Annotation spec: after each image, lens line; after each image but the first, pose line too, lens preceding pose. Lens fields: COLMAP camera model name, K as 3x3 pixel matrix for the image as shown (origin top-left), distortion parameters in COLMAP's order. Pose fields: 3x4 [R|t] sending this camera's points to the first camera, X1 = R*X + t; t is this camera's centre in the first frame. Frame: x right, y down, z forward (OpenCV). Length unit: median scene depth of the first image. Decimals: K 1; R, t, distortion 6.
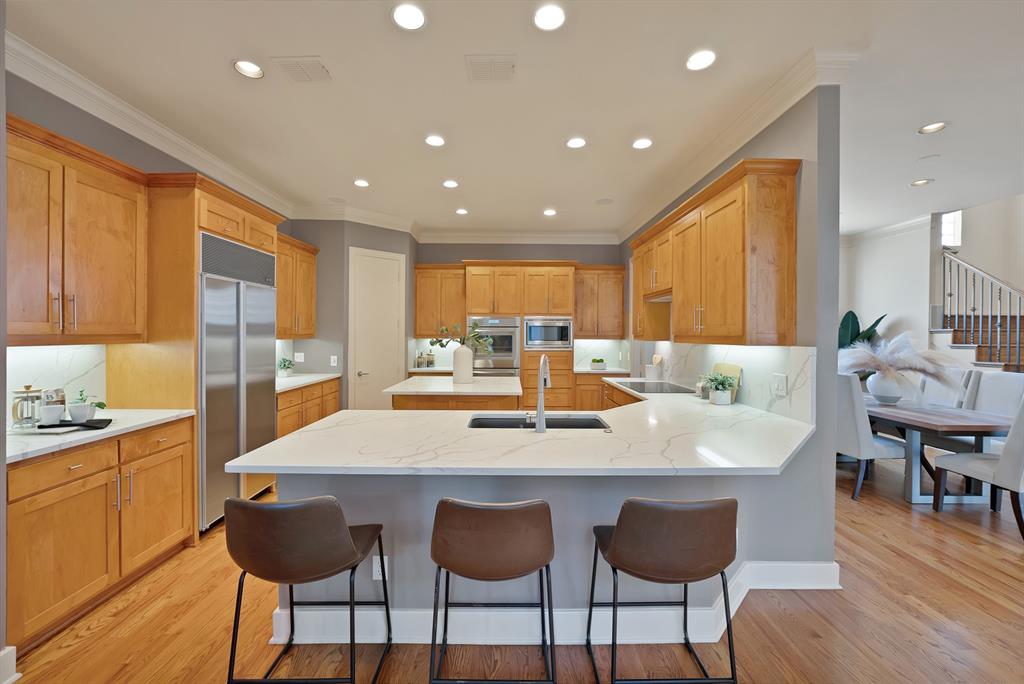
lens RADIAL K [[413.9, 0, 512.9], [0, 413.9, 340.3], [0, 0, 1]] dist [-0.020270, 0.001904]
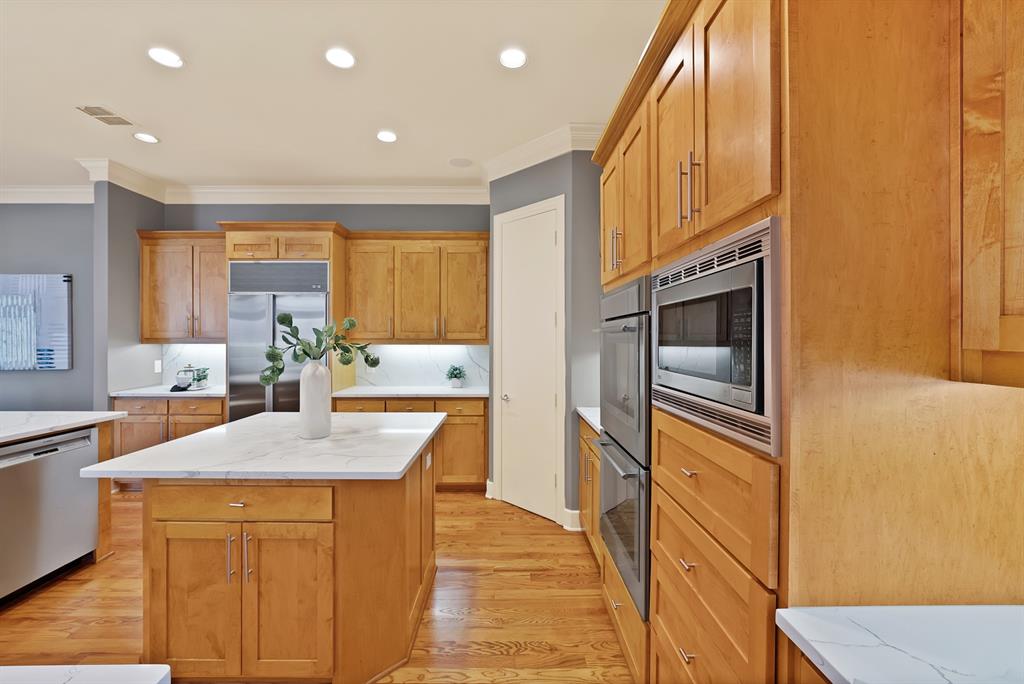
lens RADIAL K [[413.9, 0, 516.7], [0, 413.9, 337.8], [0, 0, 1]] dist [-0.020270, 0.001904]
pose [[0.002338, -0.009216, -0.999955, 0.598733], [-0.019383, 0.999769, -0.009260, -0.021565], [0.999809, 0.019404, 0.002159, 1.979899]]
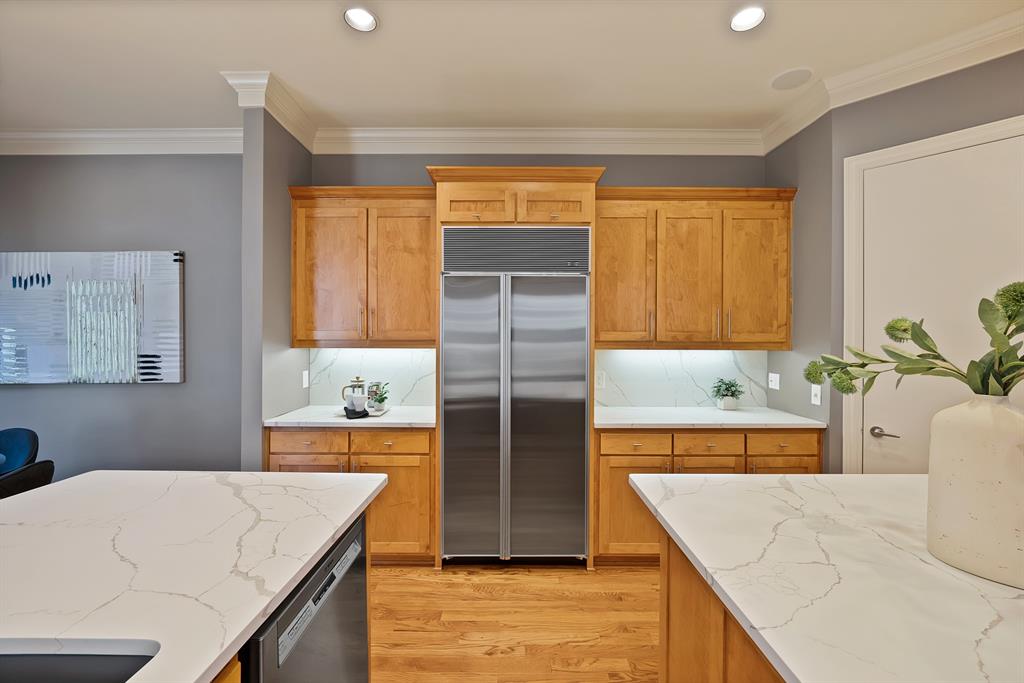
lens RADIAL K [[413.9, 0, 511.4], [0, 413.9, 337.6], [0, 0, 1]] dist [-0.020270, 0.001904]
pose [[-0.019958, -0.011820, -0.999731, 0.151022], [-0.021213, 0.999710, -0.011396, -0.013026], [0.999576, 0.020980, -0.020203, 1.193996]]
